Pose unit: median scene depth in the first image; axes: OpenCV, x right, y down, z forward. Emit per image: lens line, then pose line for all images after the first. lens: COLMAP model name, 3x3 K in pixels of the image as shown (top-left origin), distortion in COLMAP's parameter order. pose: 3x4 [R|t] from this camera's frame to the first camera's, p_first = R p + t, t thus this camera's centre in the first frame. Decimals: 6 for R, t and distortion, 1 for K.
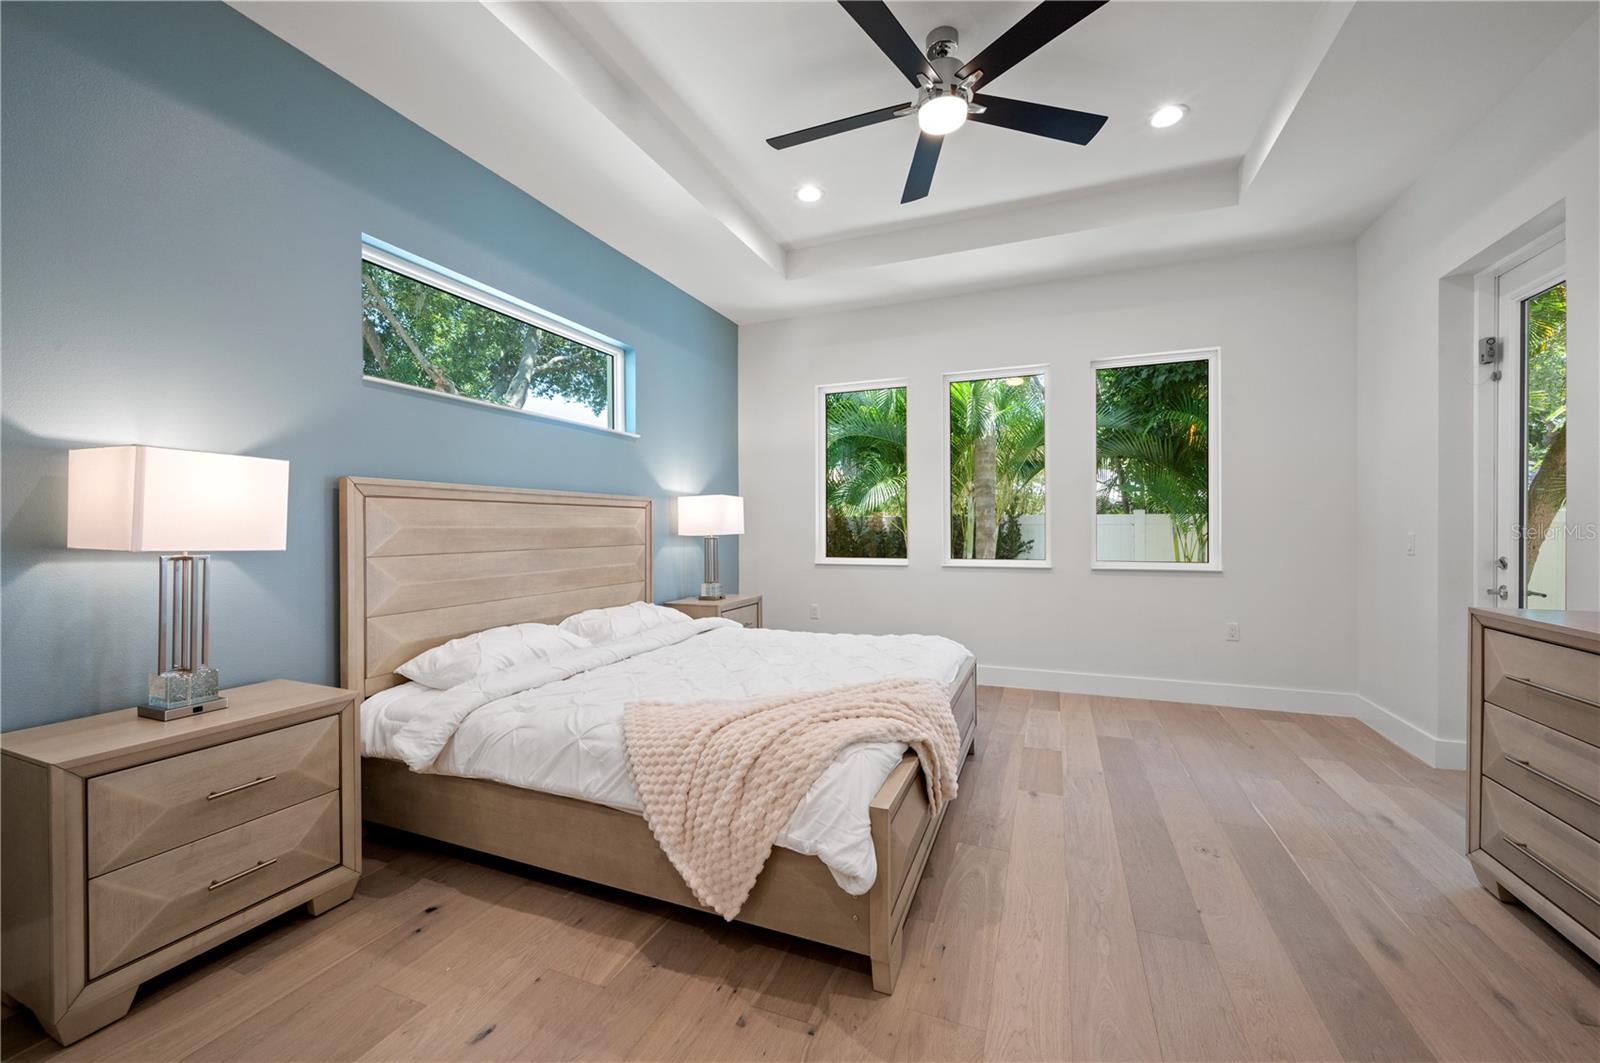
lens RADIAL K [[629.0, 0, 798.7], [0, 629.0, 528.4], [0, 0, 1]] dist [0.000259, 0.000126]
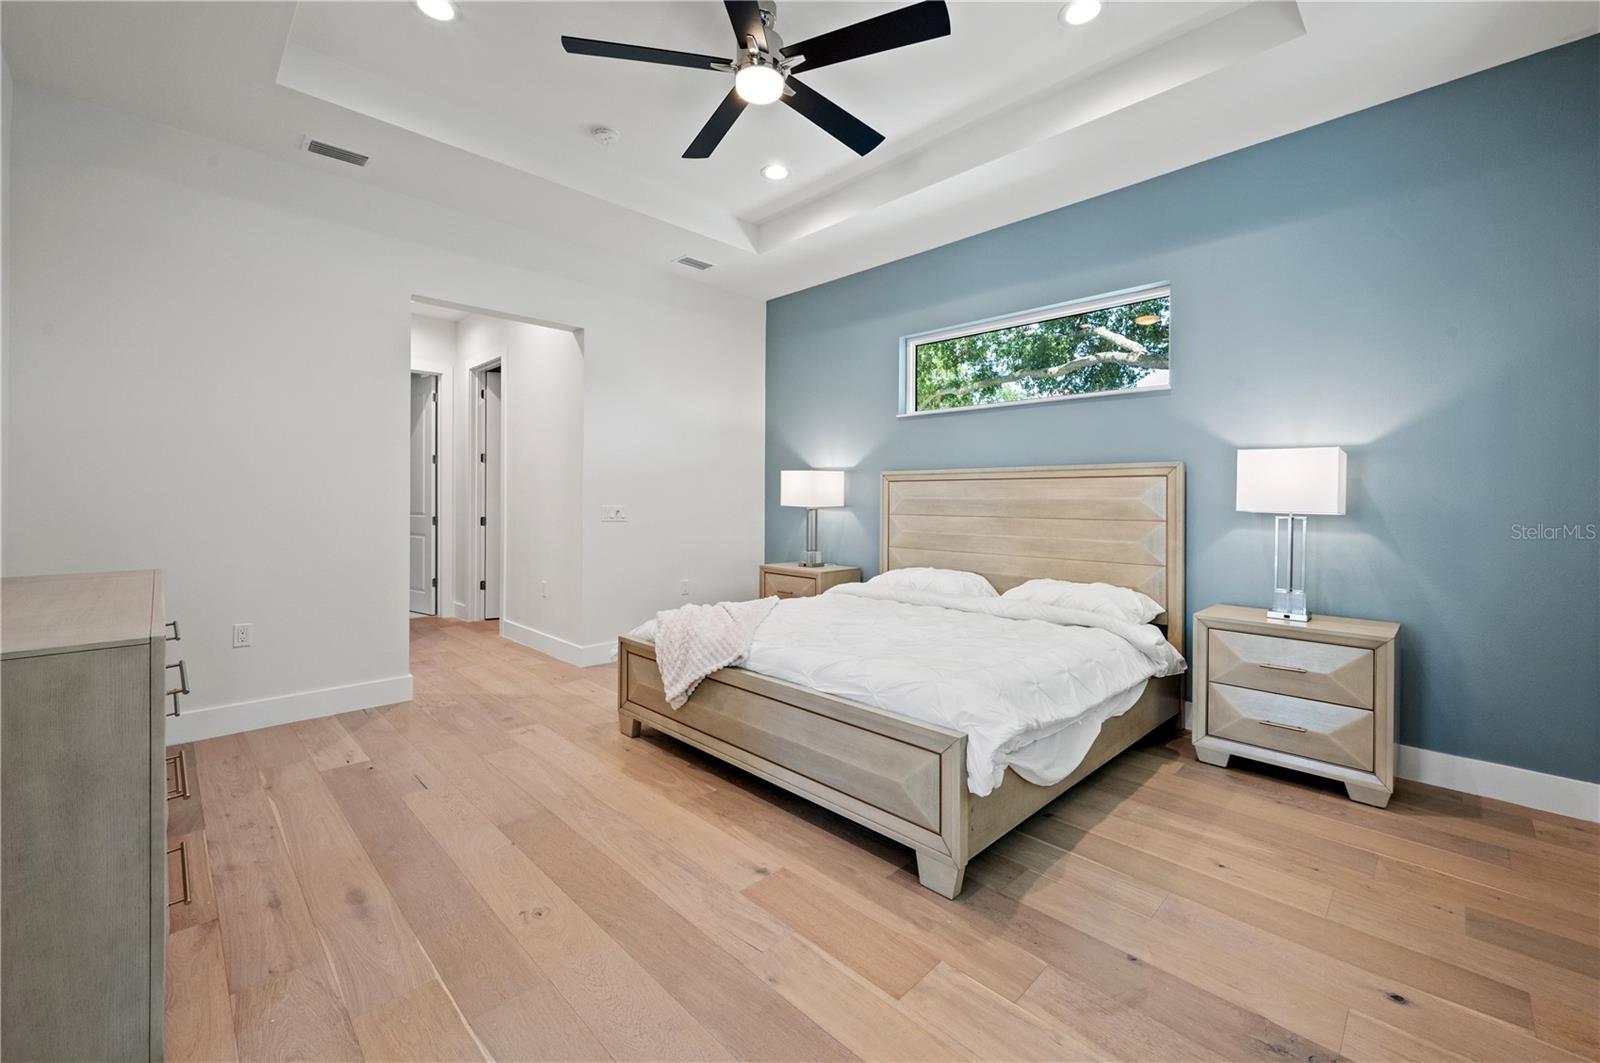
lens RADIAL K [[647.9, 0, 799.2], [0, 647.9, 494.9], [0, 0, 1]] dist [-0.001932, -0.000178]
pose [[-0.392220, -0.005978, -0.919852, 1.141276], [-0.006030, 0.999974, -0.003927, -0.002629], [0.919852, 0.004006, -0.392246, 1.460397]]
